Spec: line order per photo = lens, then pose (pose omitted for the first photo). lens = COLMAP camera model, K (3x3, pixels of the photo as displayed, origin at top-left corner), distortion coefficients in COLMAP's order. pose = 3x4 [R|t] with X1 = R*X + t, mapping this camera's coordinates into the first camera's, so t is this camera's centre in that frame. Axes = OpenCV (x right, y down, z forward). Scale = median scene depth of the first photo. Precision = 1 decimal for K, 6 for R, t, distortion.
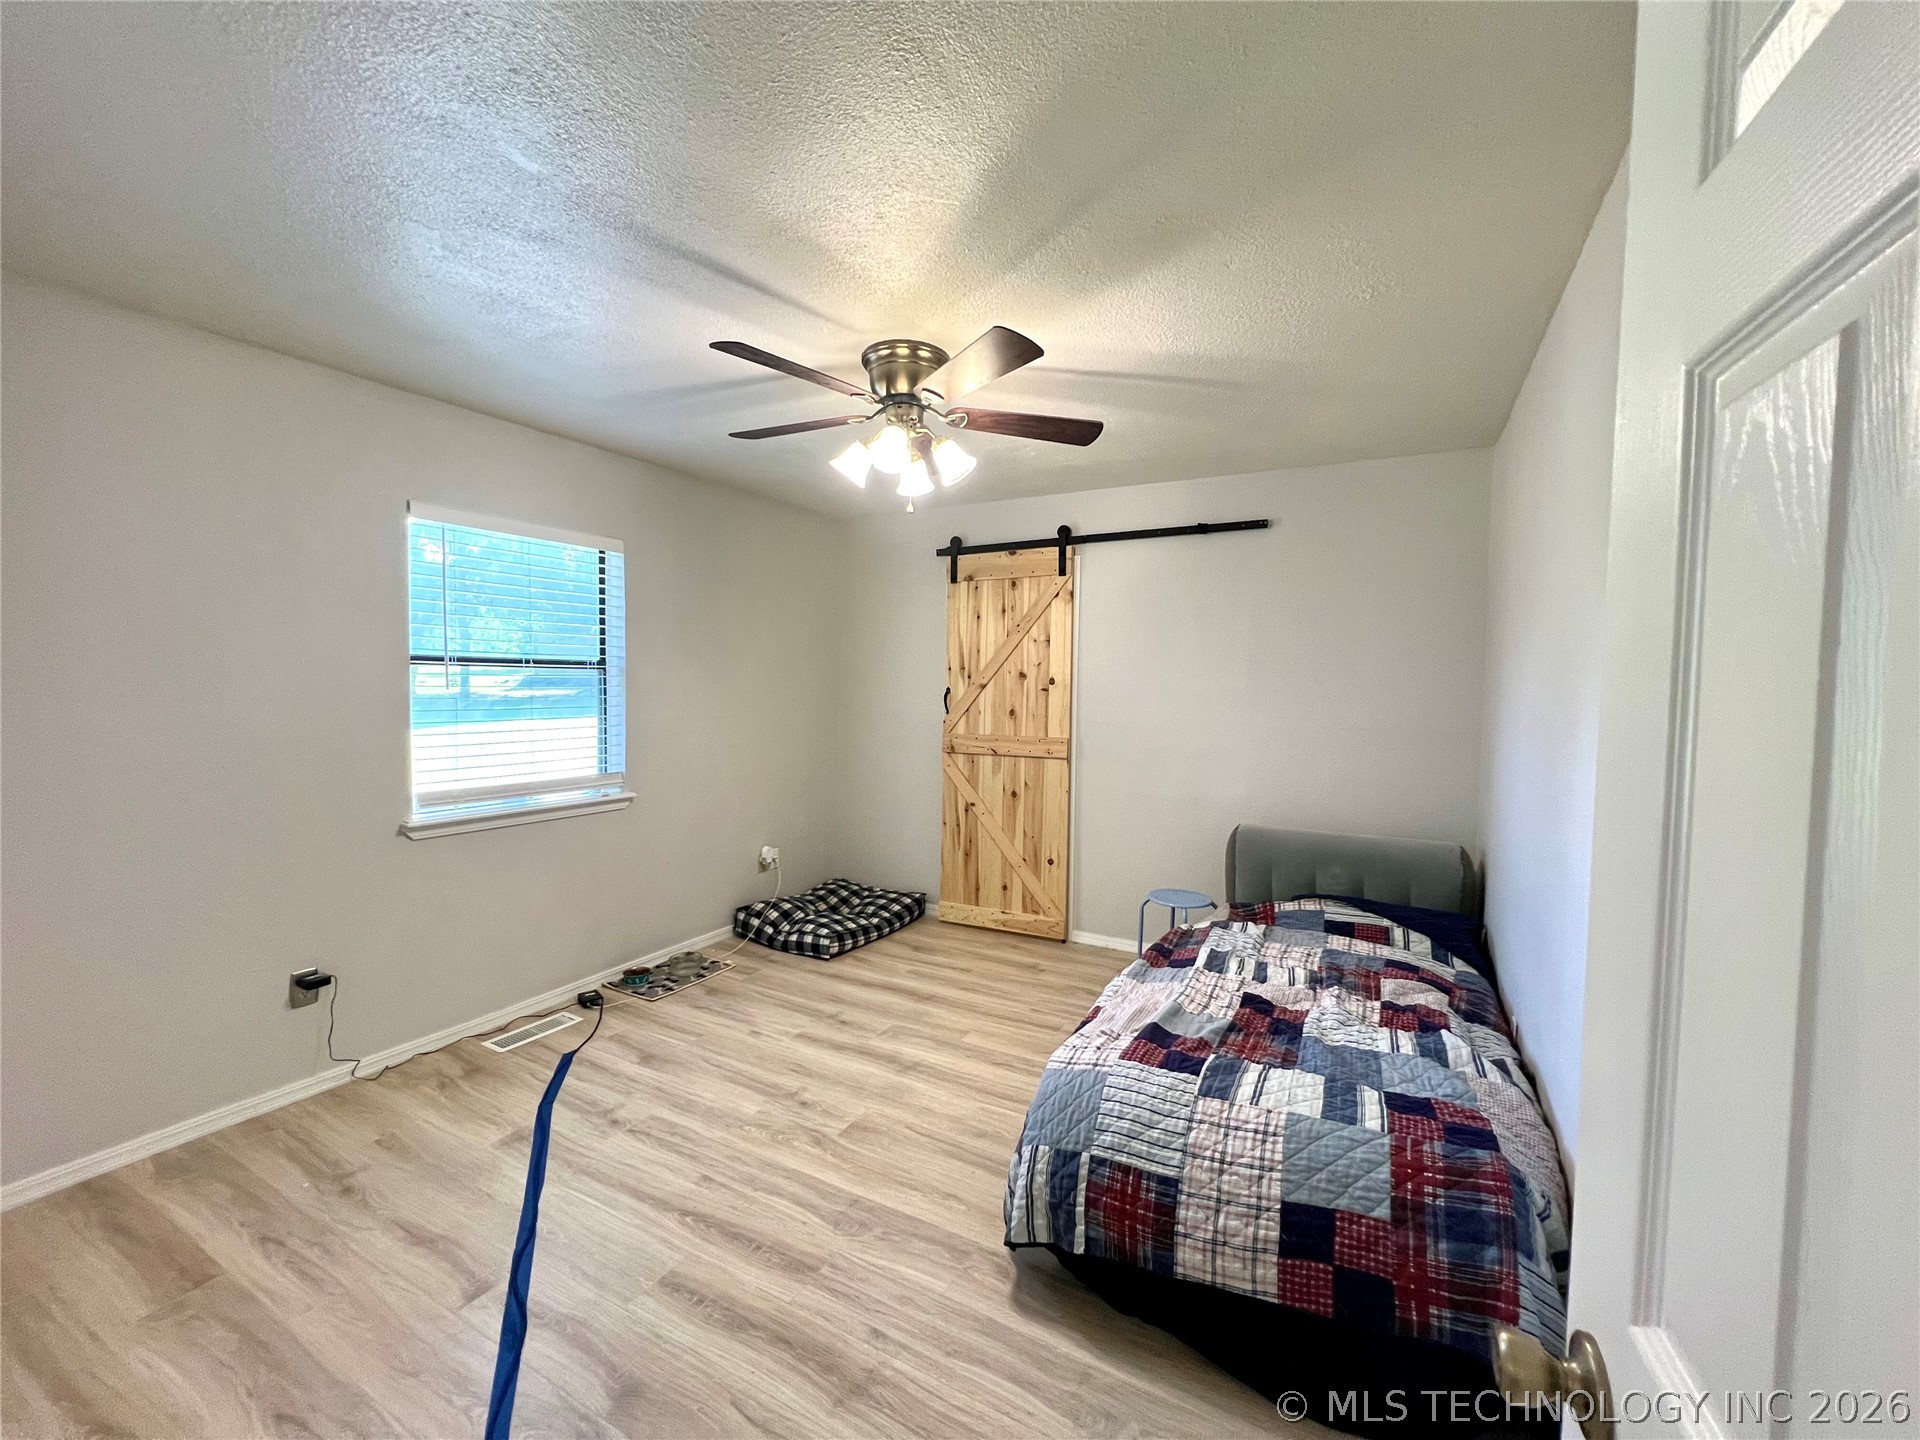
lens RADIAL K [[764.7, 0, 961.8], [0, 764.7, 715.3], [0, 0, 1]] dist [-0.006068, 0.001016]
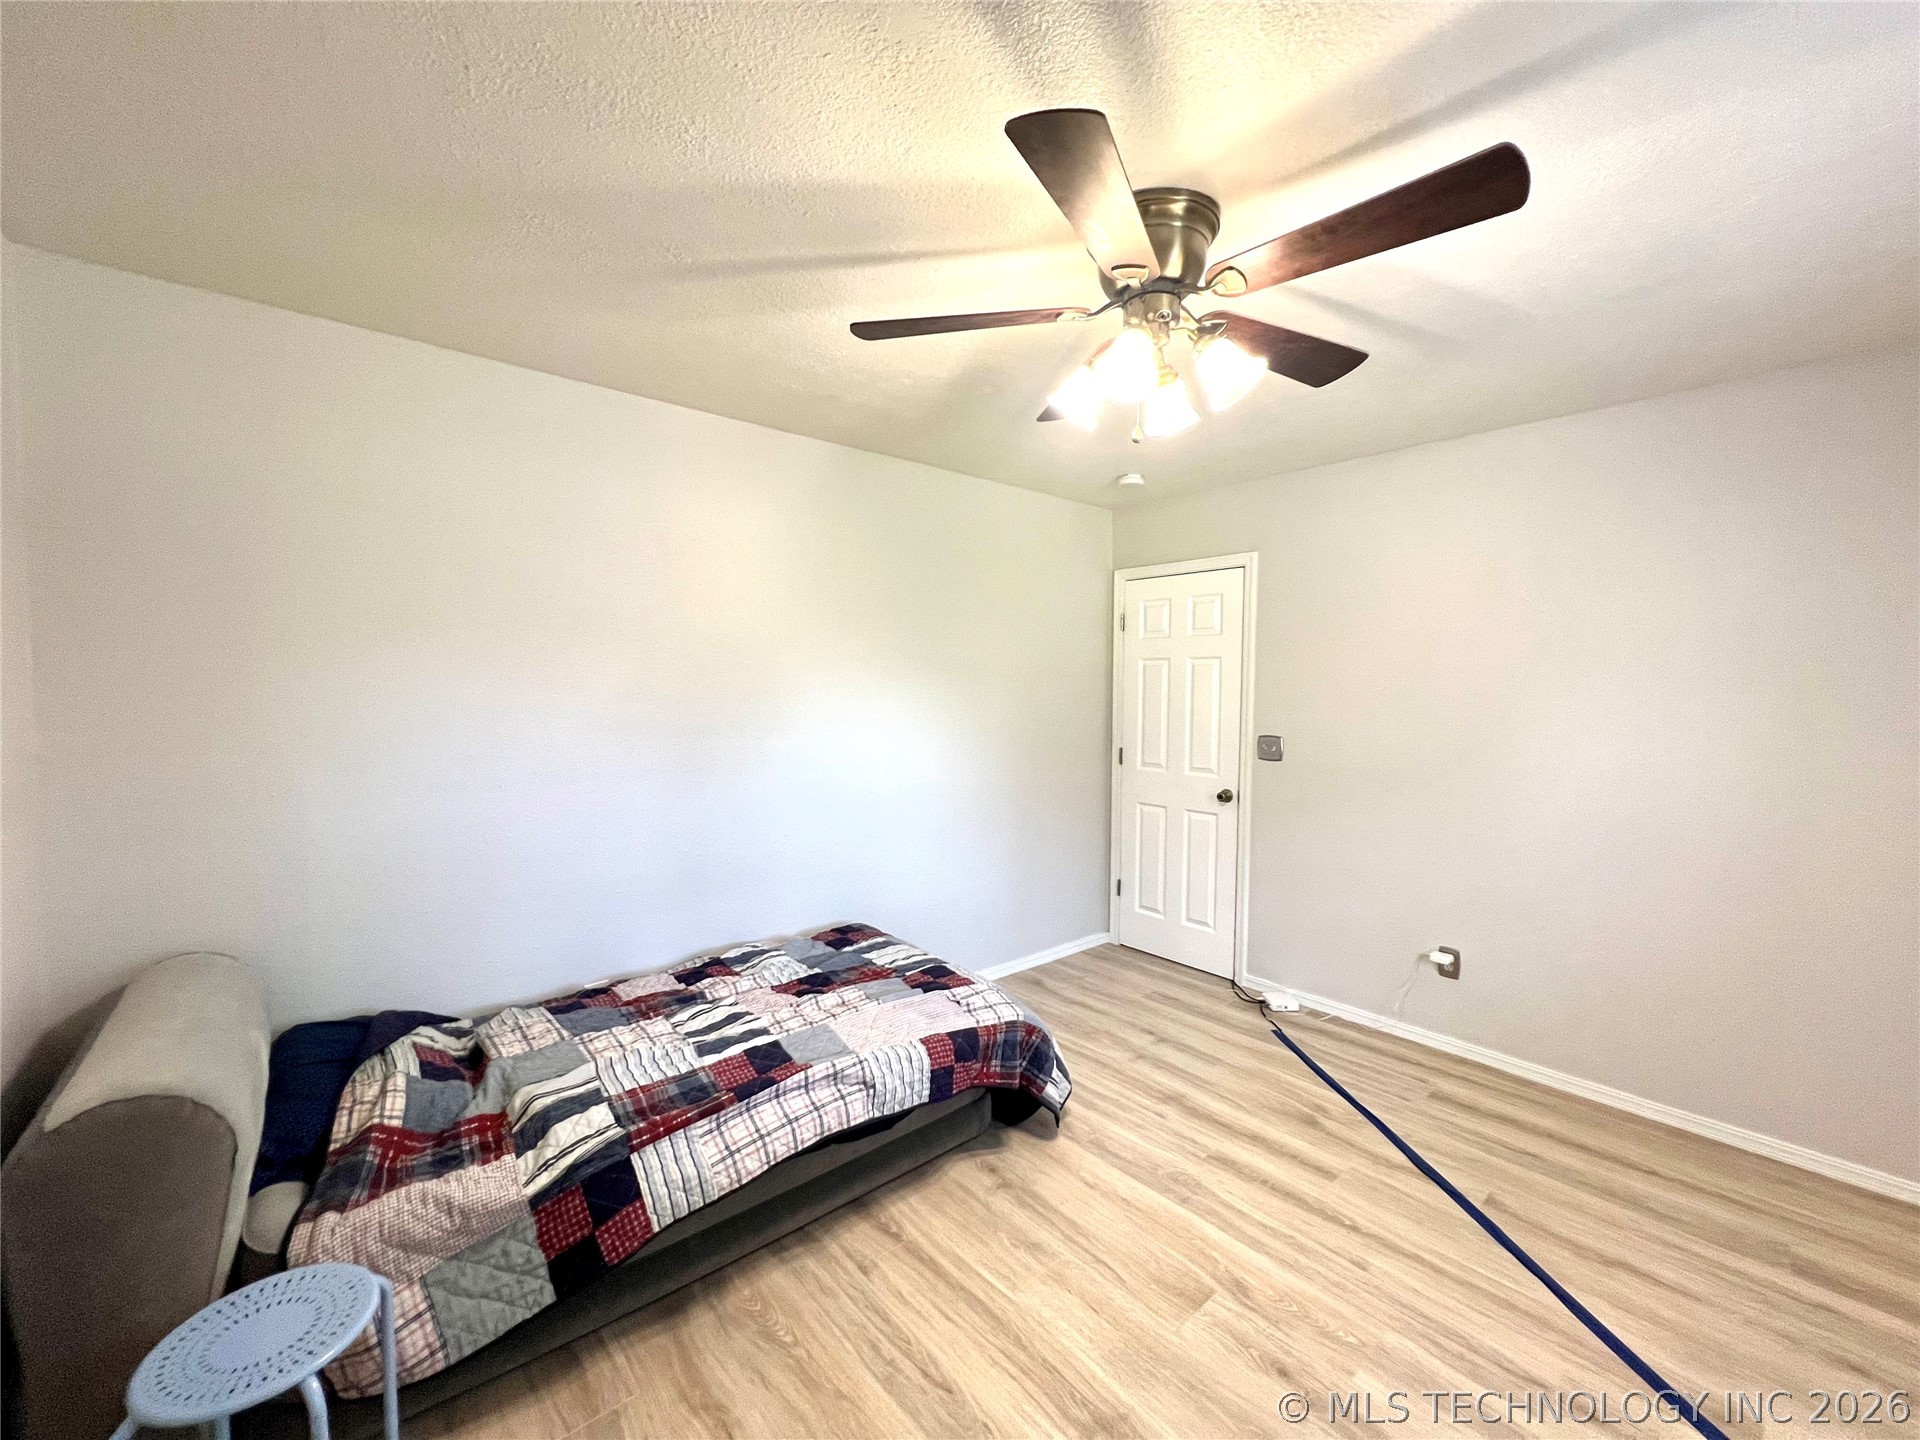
lens RADIAL K [[764.7, 0, 959.9], [0, 764.7, 717.2], [0, 0, 1]] dist [-0.006068, 0.001016]
pose [[-0.935997, -0.041071, 0.349604, -0.190798], [-0.009944, 0.995859, 0.090368, -0.114682], [-0.351868, 0.081108, -0.932529, 2.029131]]
